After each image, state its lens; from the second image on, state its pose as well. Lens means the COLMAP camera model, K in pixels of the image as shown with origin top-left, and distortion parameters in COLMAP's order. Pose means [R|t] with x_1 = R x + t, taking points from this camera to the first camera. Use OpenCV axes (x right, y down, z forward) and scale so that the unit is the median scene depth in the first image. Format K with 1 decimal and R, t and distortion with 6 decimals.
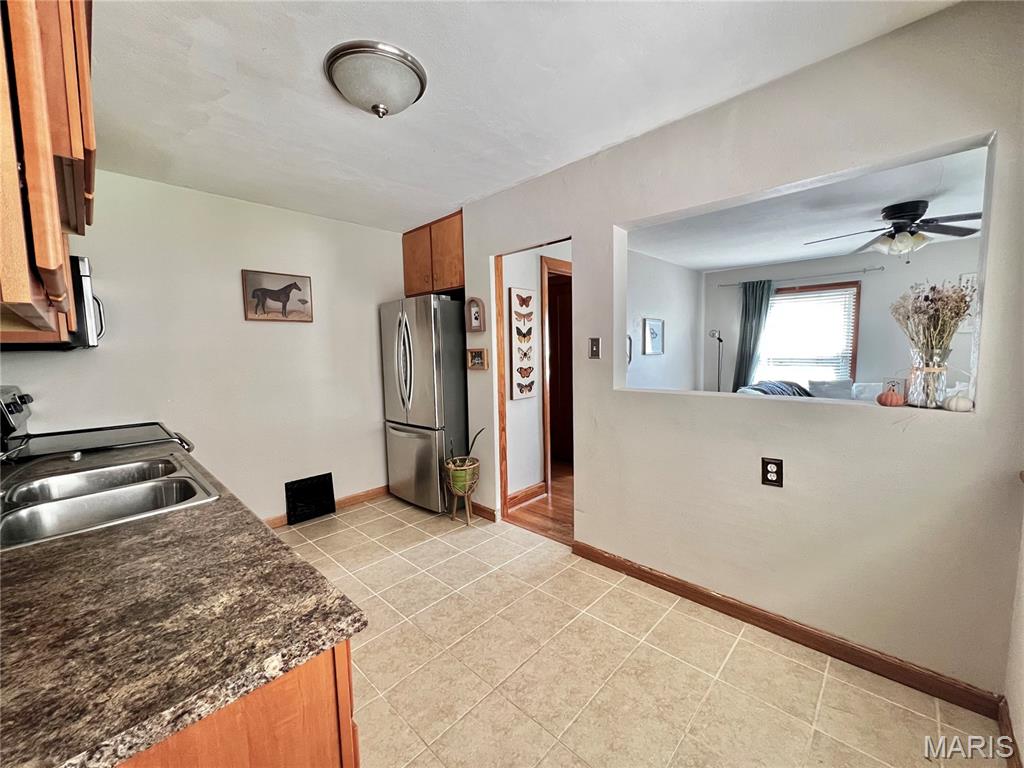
lens RADIAL K [[409.8, 0, 510.8], [0, 409.8, 379.6], [0, 0, 1]] dist [-0.004532, -0.000026]
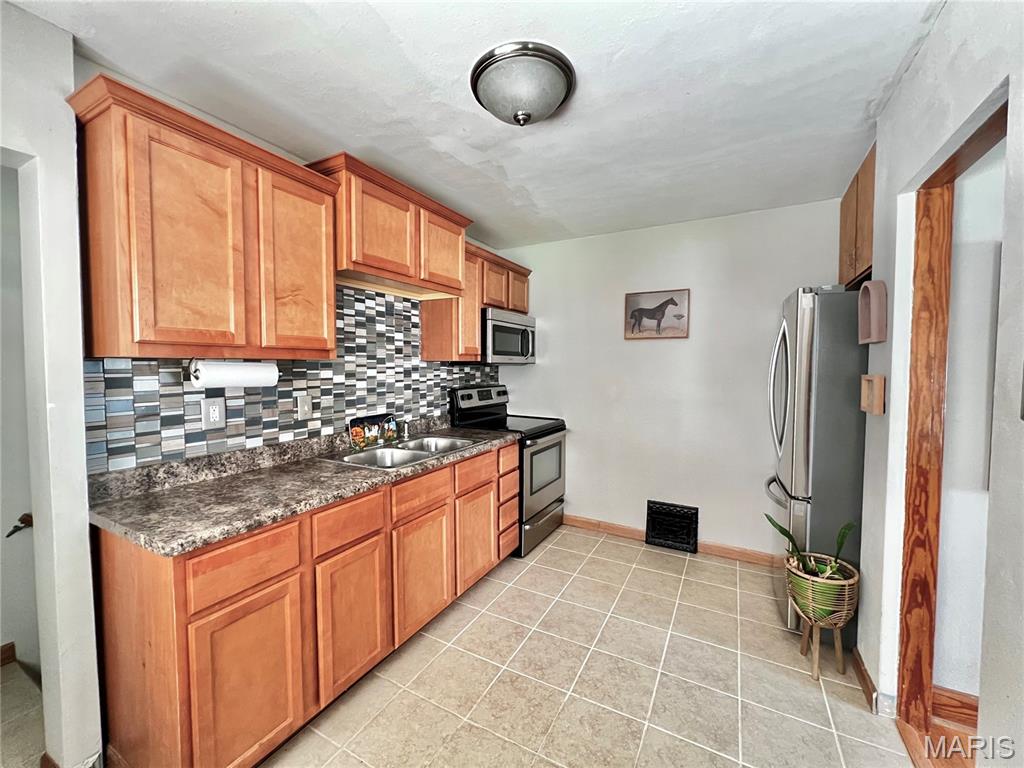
lens RADIAL K [[409.8, 0, 510.9], [0, 409.8, 381.0], [0, 0, 1]] dist [-0.004532, -0.000026]
pose [[0.256116, 0.058664, -0.964864, 0.337531], [-0.083146, 0.995794, 0.038474, -0.052030], [0.963064, 0.070371, 0.259916, 0.429218]]
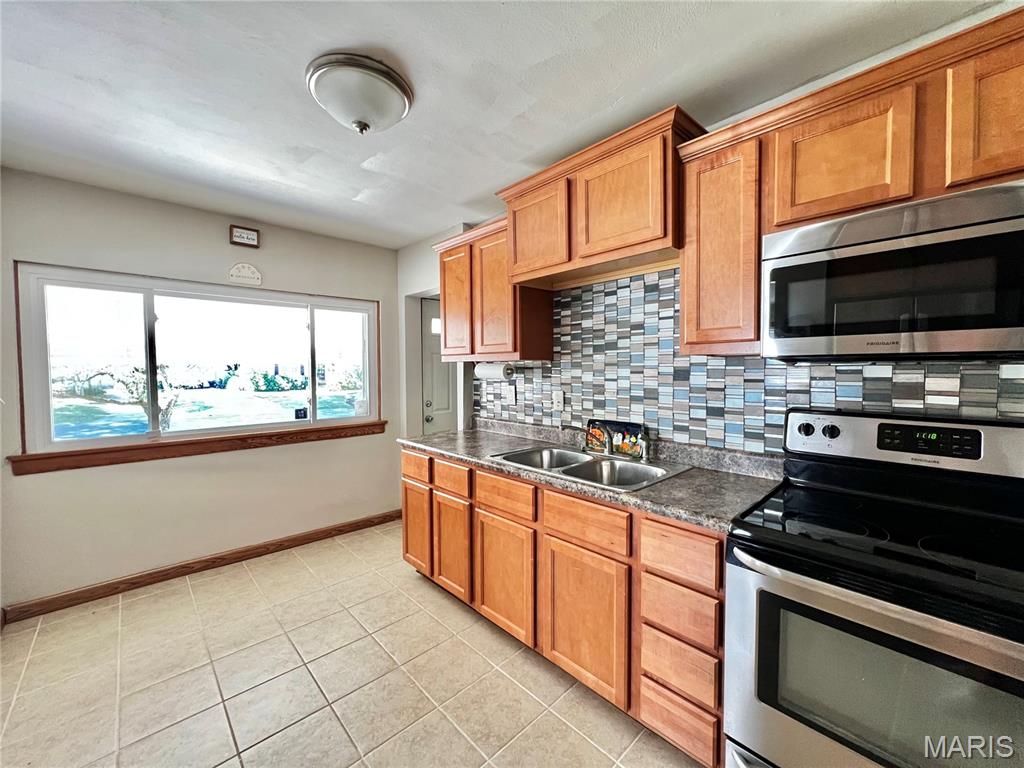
lens RADIAL K [[408.4, 0, 508.8], [0, 408.4, 377.0], [0, 0, 1]] dist [-0.003330, -0.000210]
pose [[-0.998019, 0.030827, 0.054851, 0.002301], [0.036596, 0.993533, 0.107485, -0.069960], [-0.051183, 0.109280, -0.992692, 0.743345]]
